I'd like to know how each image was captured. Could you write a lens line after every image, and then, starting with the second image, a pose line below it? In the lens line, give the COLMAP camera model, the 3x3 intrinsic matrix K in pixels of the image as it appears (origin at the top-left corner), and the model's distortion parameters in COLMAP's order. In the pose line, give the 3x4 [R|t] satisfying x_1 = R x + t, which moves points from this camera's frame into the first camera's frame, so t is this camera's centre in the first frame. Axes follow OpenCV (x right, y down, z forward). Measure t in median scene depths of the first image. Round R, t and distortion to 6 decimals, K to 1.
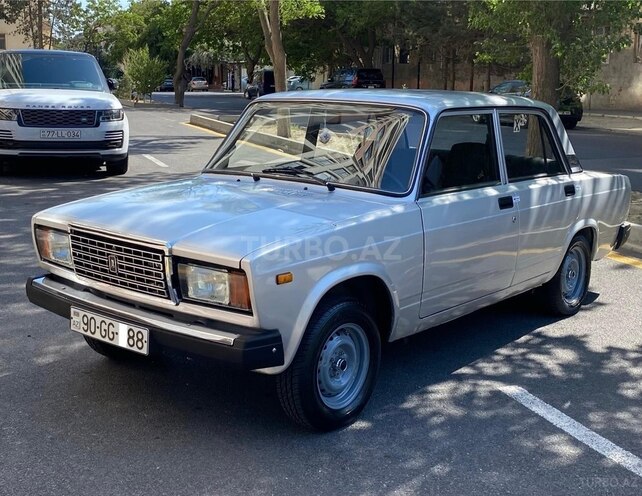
lens RADIAL K [[887.7, 0, 317.9], [0, 887.7, 244.2], [0, 0, 1]] dist [-0.006311, 0.000000]
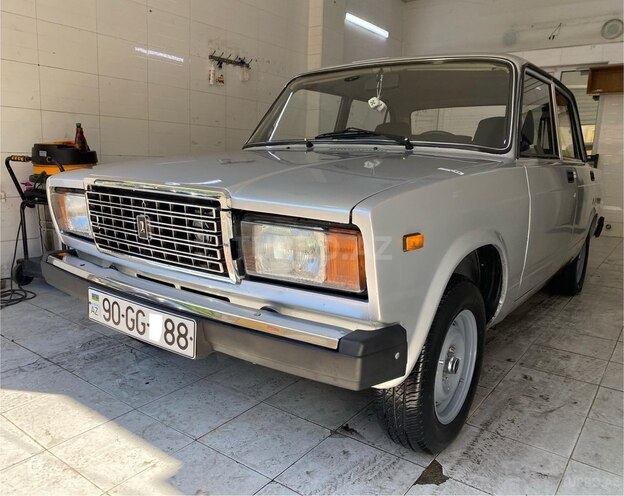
lens RADIAL K [[498.3, 0, 282.6], [0, 498.3, 262.0], [0, 0, 1]] dist [0.002843, -0.009382]
pose [[0.999665, -0.000442, 0.025896, -0.130921], [0.000039, 0.999879, 0.015549, 0.044417], [-0.025900, -0.015543, 0.999544, 0.603843]]
